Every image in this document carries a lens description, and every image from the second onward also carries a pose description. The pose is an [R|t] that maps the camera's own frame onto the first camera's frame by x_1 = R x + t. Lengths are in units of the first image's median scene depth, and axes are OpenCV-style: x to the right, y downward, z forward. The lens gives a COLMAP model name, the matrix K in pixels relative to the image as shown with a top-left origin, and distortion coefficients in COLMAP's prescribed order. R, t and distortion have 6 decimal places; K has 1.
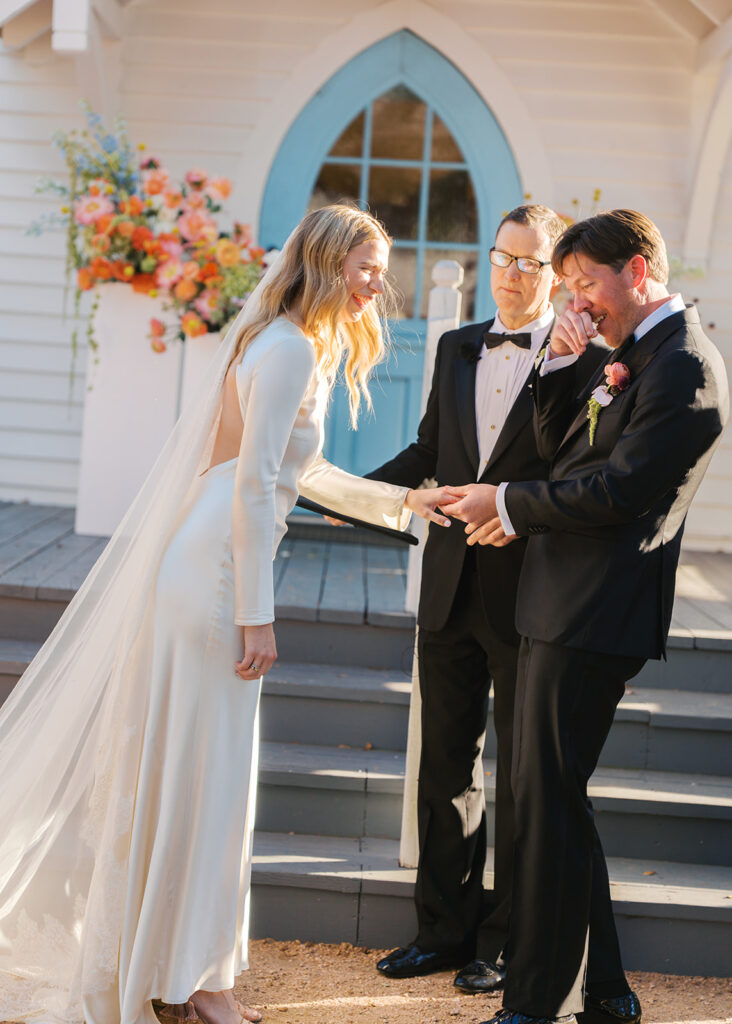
lens RADIAL K [[2227.7, 0, 292.2], [0, 2227.7, 511.5], [0, 0, 1]] dist [-0.024745, 0.042557]
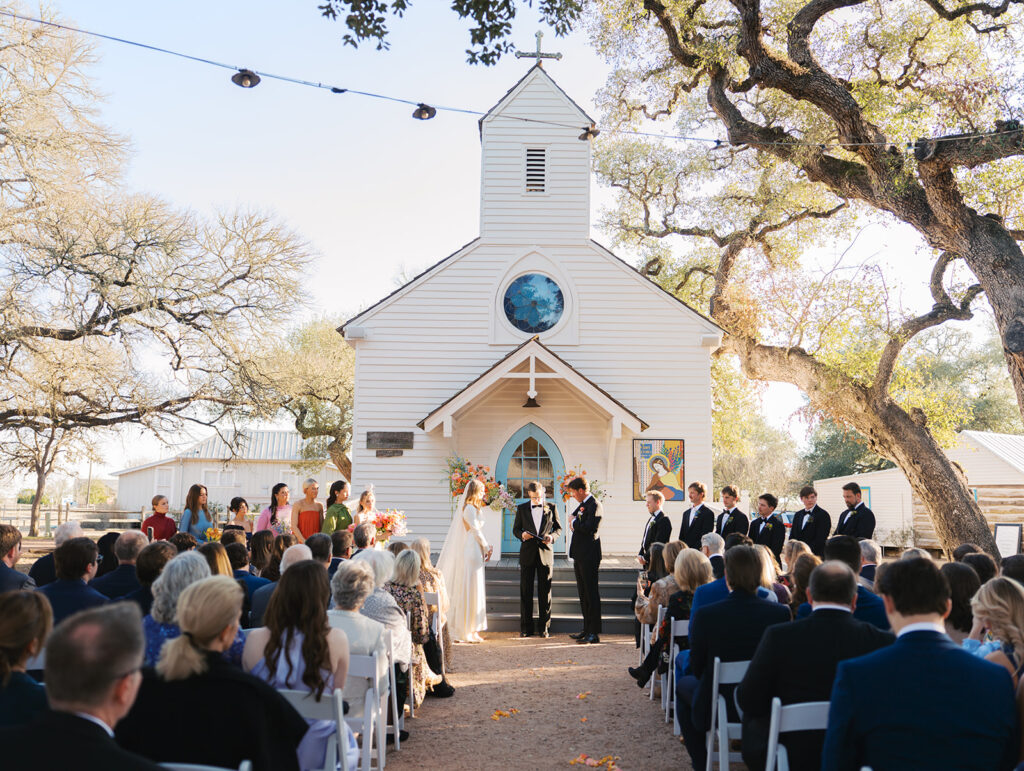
lens RADIAL K [[1020.2, 0, 512.0], [0, 1020.2, 385.5], [0, 0, 1]] dist [-0.106645, -0.001509]
pose [[0.998328, -0.053412, 0.022116, -0.019559], [0.056610, 0.980778, -0.186736, 0.053516], [-0.011717, 0.187675, 0.982161, -0.844416]]
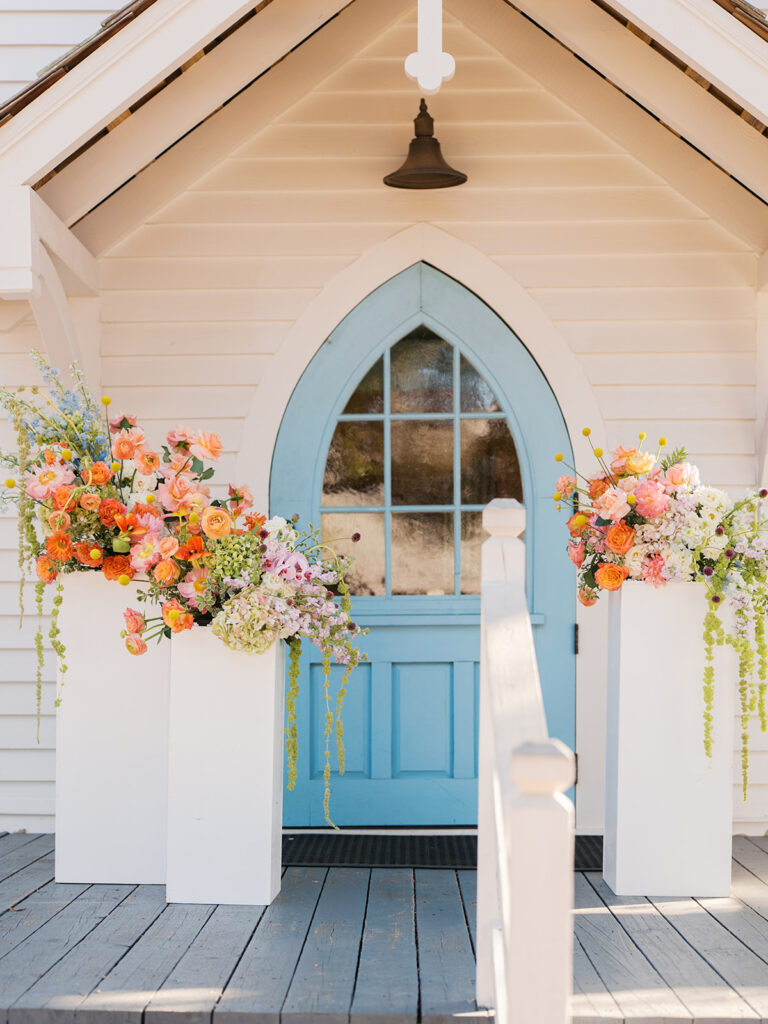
lens RADIAL K [[1767.8, 0, 384.3], [0, 1767.8, 608.9], [0, 0, 1]] dist [0.043157, 0.135163]
pose [[0.997678, -0.066194, 0.016047, 0.018030], [0.067303, 0.994279, -0.082944, -0.028347], [-0.010465, 0.083832, 0.996425, 0.363126]]
